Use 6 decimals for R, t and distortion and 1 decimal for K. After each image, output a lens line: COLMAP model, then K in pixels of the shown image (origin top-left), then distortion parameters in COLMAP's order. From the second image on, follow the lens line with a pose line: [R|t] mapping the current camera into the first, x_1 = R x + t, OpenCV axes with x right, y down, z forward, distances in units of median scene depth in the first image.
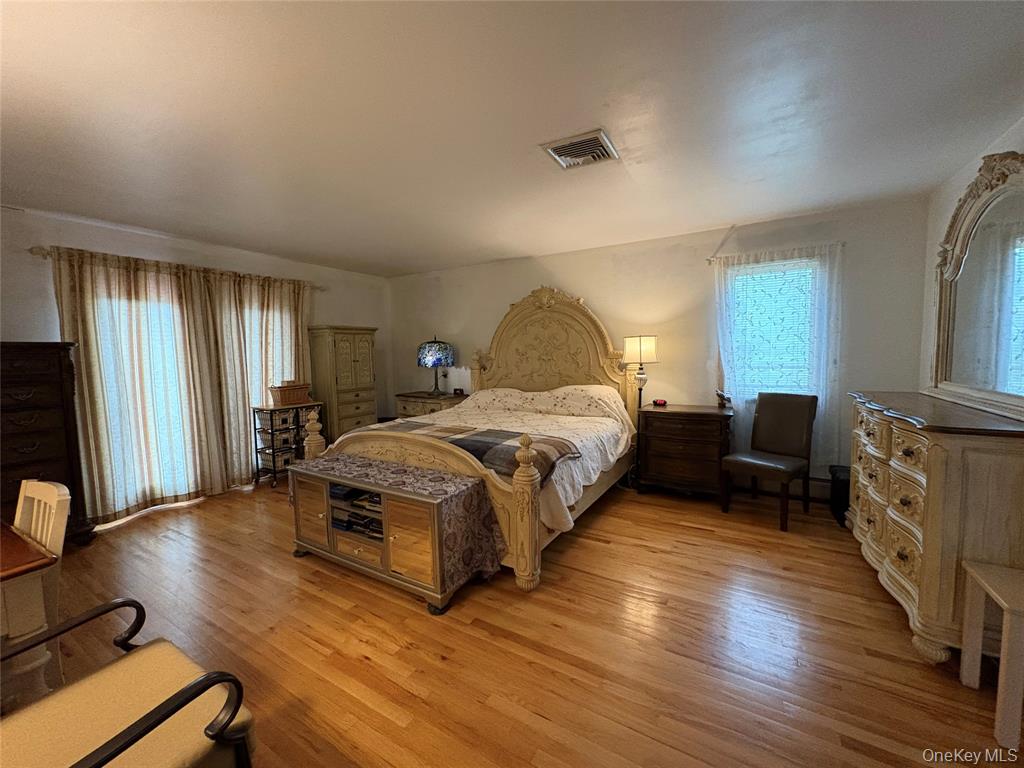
lens RADIAL K [[408.3, 0, 508.5], [0, 408.3, 381.6], [0, 0, 1]] dist [-0.000822, 0.000082]
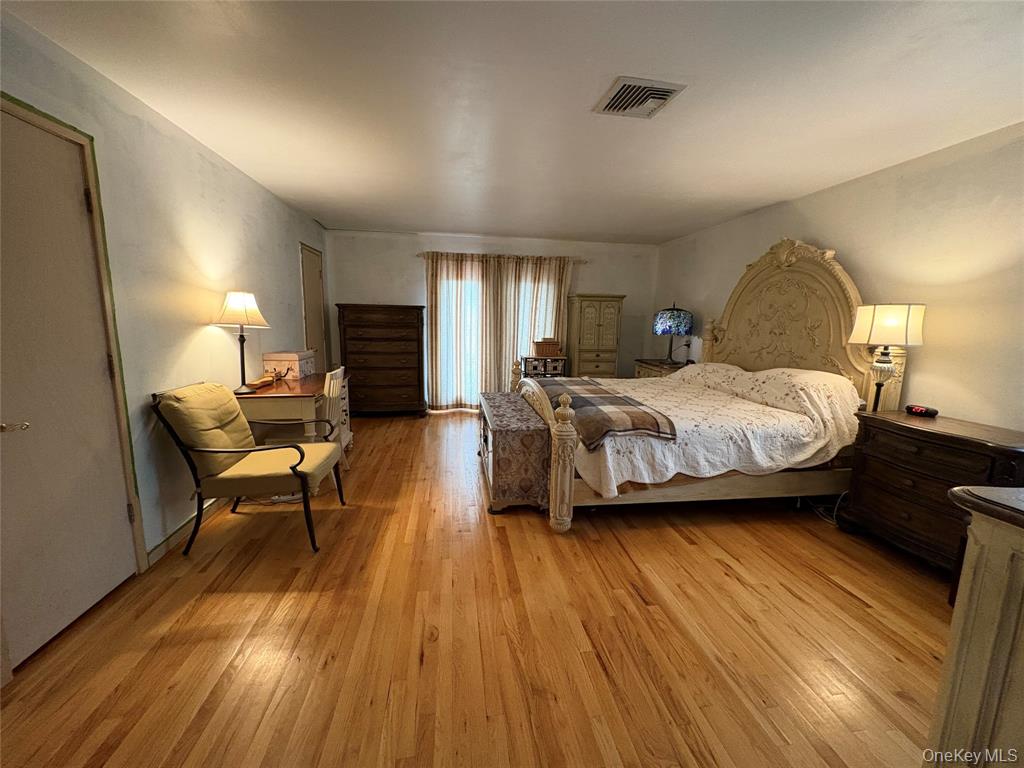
lens RADIAL K [[408.3, 0, 510.3], [0, 408.3, 381.3], [0, 0, 1]] dist [-0.000822, 0.000082]
pose [[0.628759, 0.149939, -0.763008, 0.443759], [-0.090524, 0.988676, 0.119689, -0.011948], [0.772313, -0.006184, 0.635212, 0.109756]]
